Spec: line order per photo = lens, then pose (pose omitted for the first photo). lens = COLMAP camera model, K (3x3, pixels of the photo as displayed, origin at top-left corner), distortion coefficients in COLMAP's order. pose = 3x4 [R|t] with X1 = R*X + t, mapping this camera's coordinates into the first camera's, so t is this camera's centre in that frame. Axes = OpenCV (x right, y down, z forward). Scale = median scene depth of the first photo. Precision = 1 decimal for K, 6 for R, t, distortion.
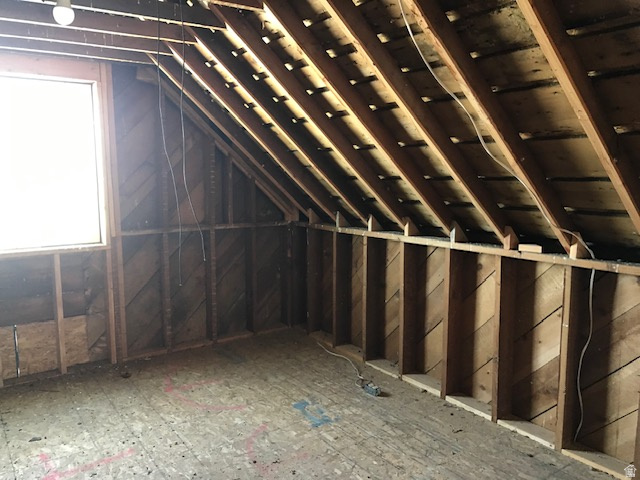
lens RADIAL K [[543.5, 0, 320.0], [0, 543.5, 240.0], [0, 0, 1]] dist [0.060654, 0.008600]
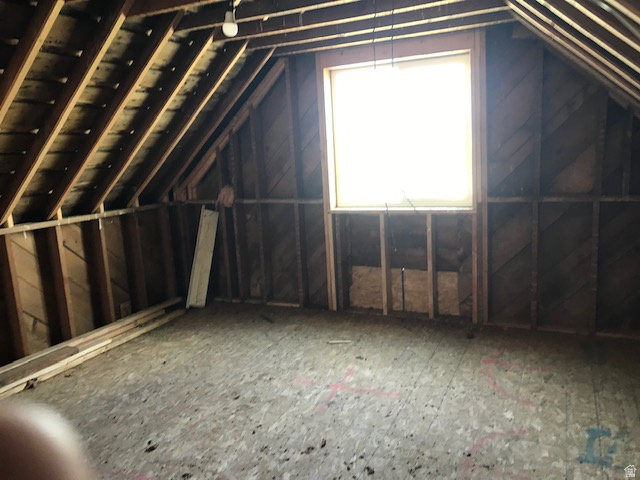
lens RADIAL K [[543.5, 0, 320.0], [0, 543.5, 240.0], [0, 0, 1]] dist [0.060654, 0.008600]
pose [[0.511901, 0.128308, -0.849408, 0.360638], [-0.064393, 0.991732, 0.111000, -0.030985], [0.856628, -0.002125, 0.515931, 0.222365]]
